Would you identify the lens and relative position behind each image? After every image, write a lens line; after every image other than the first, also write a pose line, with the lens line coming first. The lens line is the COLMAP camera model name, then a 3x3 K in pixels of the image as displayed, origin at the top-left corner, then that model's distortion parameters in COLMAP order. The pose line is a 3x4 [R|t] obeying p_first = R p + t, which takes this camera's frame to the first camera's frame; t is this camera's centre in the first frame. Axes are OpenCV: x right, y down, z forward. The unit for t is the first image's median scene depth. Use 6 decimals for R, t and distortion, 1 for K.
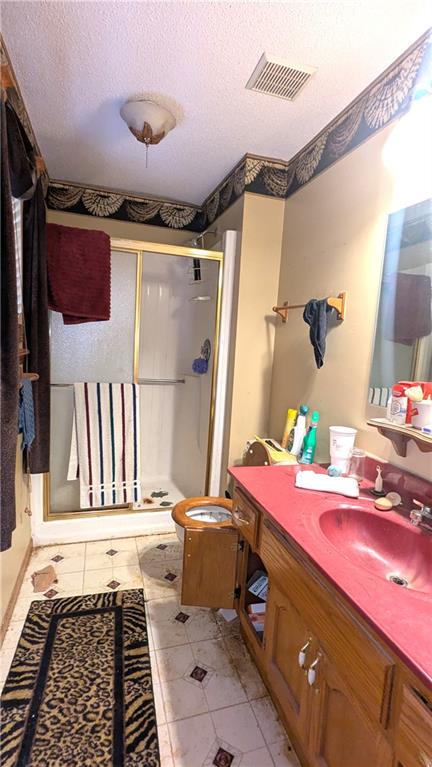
lens RADIAL K [[363.1, 0, 214.5], [0, 363.1, 390.2], [0, 0, 1]] dist [-0.001141, 0.003338]
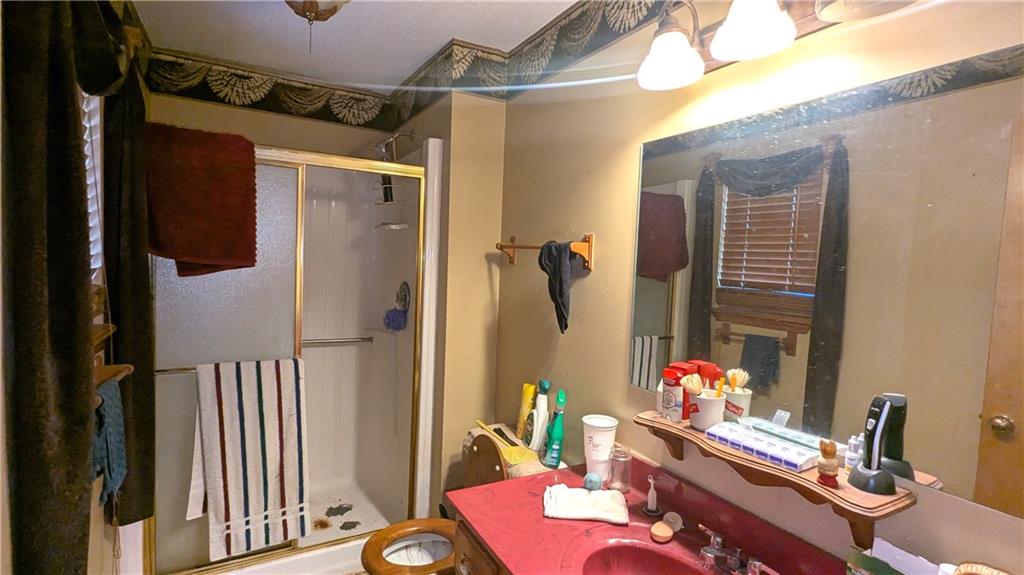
lens RADIAL K [[484.8, 0, 511.7], [0, 484.8, 290.8], [0, 0, 1]] dist [-0.001141, 0.003338]
pose [[0.977715, -0.031301, 0.207590, -0.016155], [0.042093, 0.997971, -0.047776, -0.090561], [-0.205674, 0.055449, 0.977049, 0.040090]]
